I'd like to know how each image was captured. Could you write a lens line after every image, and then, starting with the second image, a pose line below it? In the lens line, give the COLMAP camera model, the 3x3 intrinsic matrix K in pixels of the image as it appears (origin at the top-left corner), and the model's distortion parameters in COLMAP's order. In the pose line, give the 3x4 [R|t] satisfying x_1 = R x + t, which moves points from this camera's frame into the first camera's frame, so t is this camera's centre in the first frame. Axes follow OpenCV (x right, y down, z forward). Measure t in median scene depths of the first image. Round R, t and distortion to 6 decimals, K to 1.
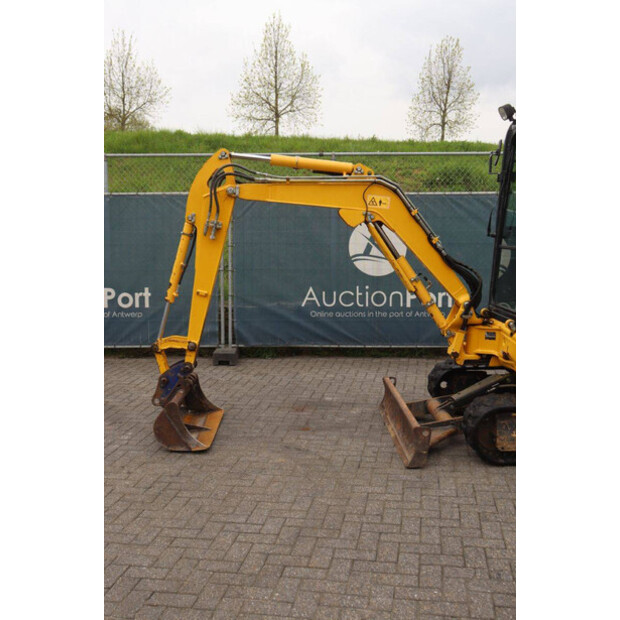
lens RADIAL K [[693.2, 0, 306.7], [0, 693.2, 310.8], [0, 0, 1]] dist [-0.036631, 0.000000]
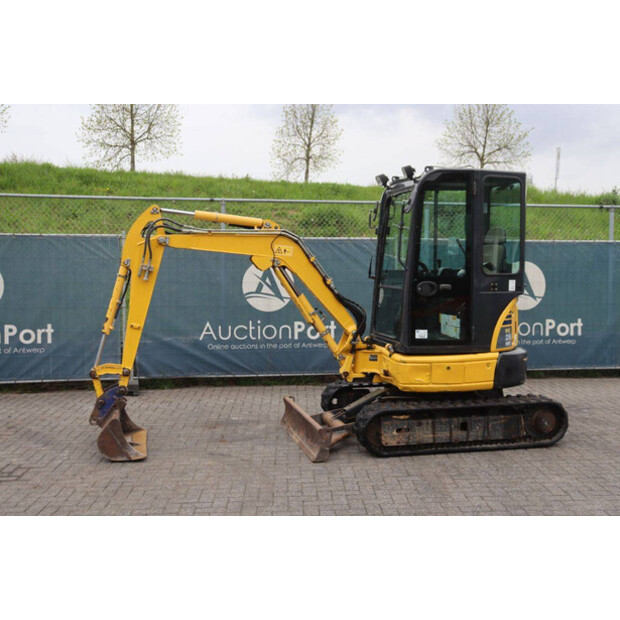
lens RADIAL K [[769.3, 0, 320.1], [0, 769.3, 305.8], [0, 0, 1]] dist [0.014007, 0.000000]
pose [[0.976478, -0.004760, 0.215567, -0.084178], [0.017902, 0.998094, -0.059053, 0.015115], [-0.214875, 0.061523, 0.974702, -0.225132]]
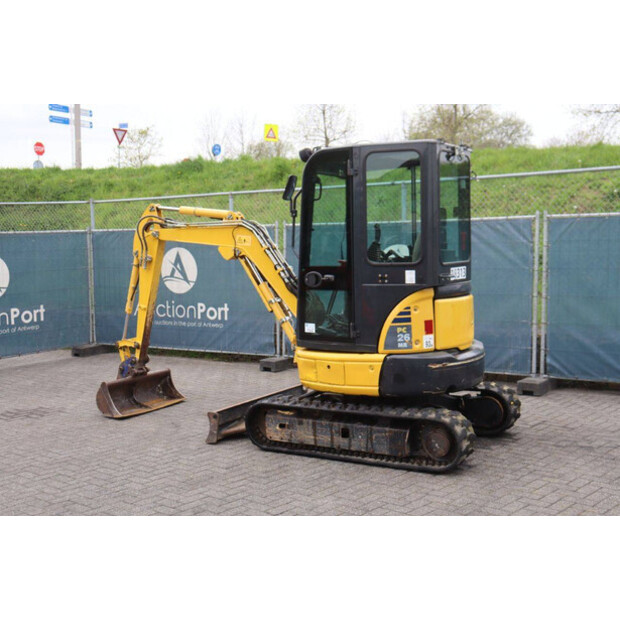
lens RADIAL K [[800.5, 0, 304.5], [0, 800.5, 309.3], [0, 0, 1]] dist [0.012300, 0.000000]
pose [[0.842995, 0.031184, -0.537017, 0.654230], [-0.046639, 0.998796, -0.015213, -0.008551], [0.535896, 0.037870, 0.843434, -0.119546]]
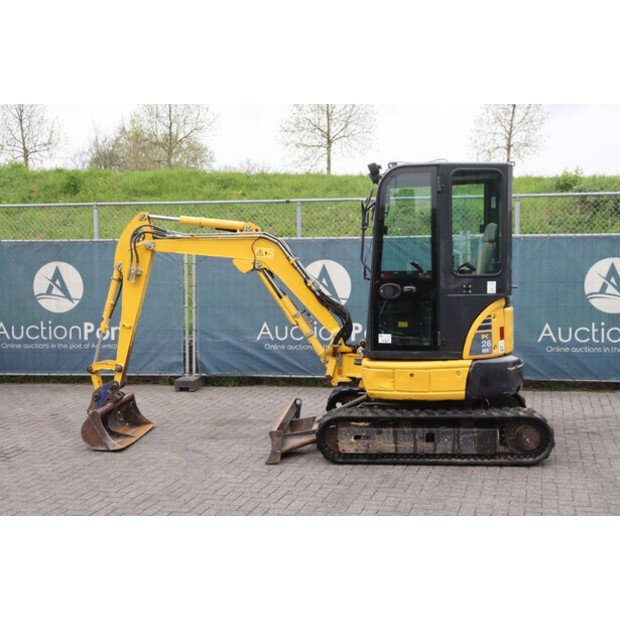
lens RADIAL K [[800.5, 0, 310.6], [0, 800.5, 304.6], [0, 0, 1]] dist [0.012300, 0.000000]
pose [[0.993237, 0.000825, -0.116103, 0.231378], [-0.007822, 0.998179, -0.059820, 0.013614], [0.115842, 0.060323, 0.991434, -0.268395]]
